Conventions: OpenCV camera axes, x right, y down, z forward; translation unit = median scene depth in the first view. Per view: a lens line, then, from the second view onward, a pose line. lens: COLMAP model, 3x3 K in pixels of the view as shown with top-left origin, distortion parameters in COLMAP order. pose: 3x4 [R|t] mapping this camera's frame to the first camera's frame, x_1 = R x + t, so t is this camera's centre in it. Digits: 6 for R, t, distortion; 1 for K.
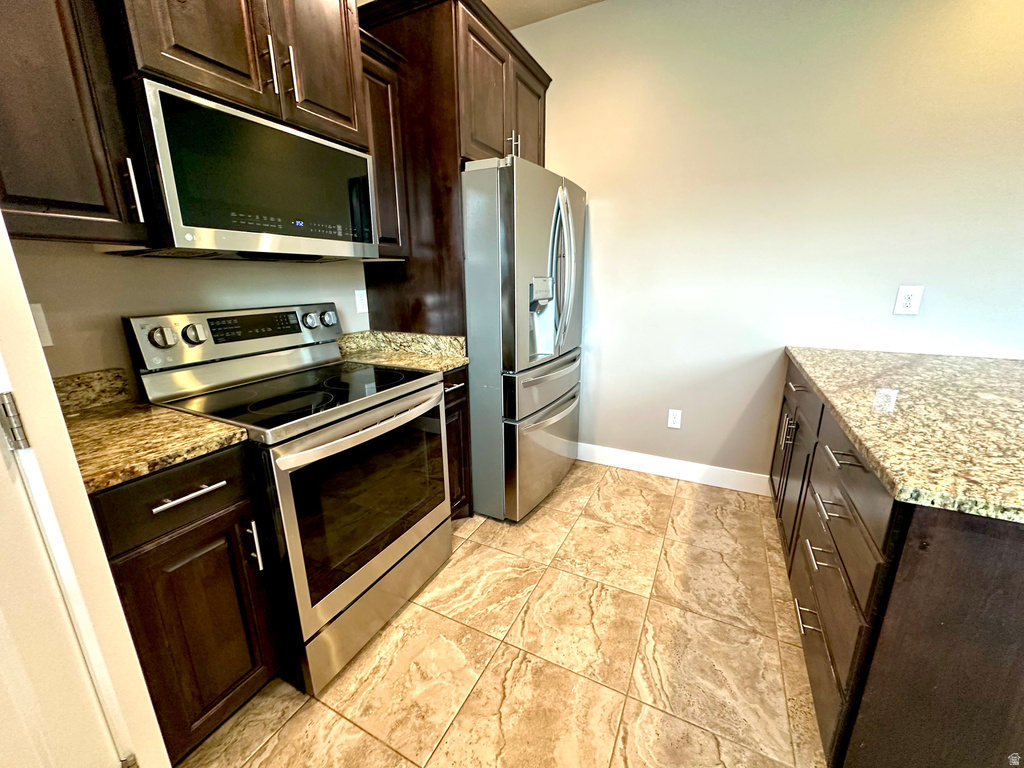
lens RADIAL K [[409.1, 0, 512.0], [0, 409.1, 384.0], [0, 0, 1]] dist [0.001869, 0.000357]
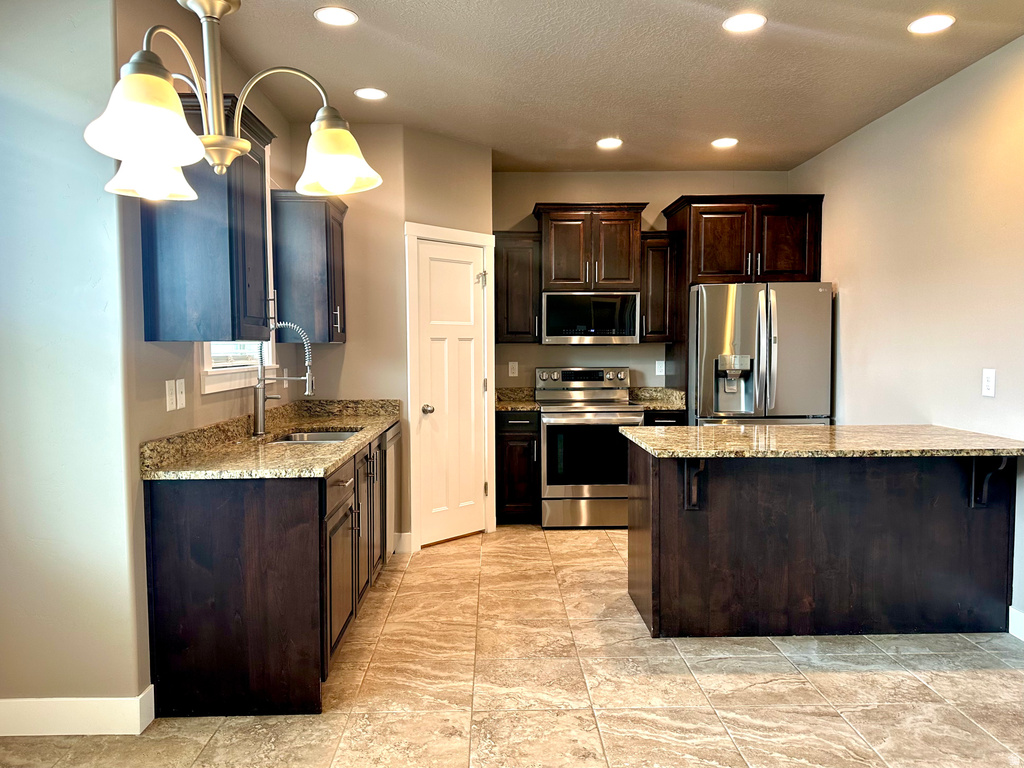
lens RADIAL K [[737.8, 0, 505.8], [0, 737.8, 396.6], [0, 0, 1]] dist [-0.006087, -0.001163]
pose [[0.464377, 0.063878, -0.883331, 2.969019], [-0.223393, 0.973593, -0.047035, 0.266616], [0.857000, 0.219172, 0.466384, -1.260709]]
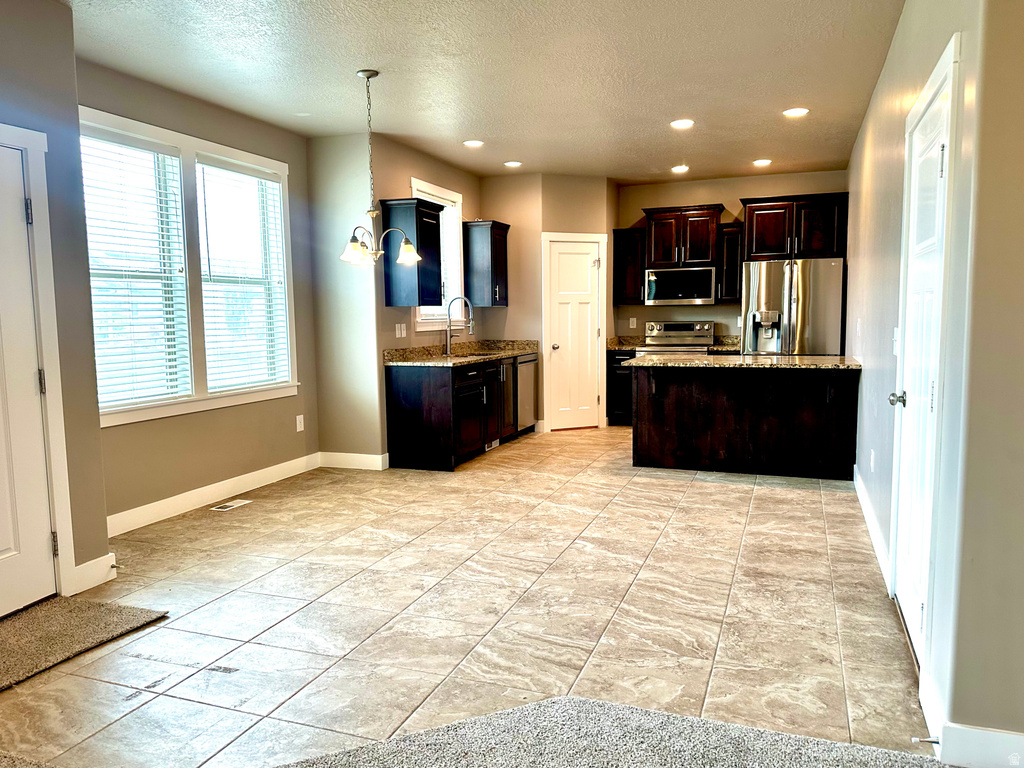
lens RADIAL K [[745.9, 0, 478.8], [0, 745.9, 385.0], [0, 0, 1]] dist [0.075565, -0.089906]
pose [[0.067526, 0.104011, -0.992281, 5.548365], [-0.241825, 0.966602, 0.084863, 0.180111], [0.967967, 0.234228, 0.090423, -0.947229]]
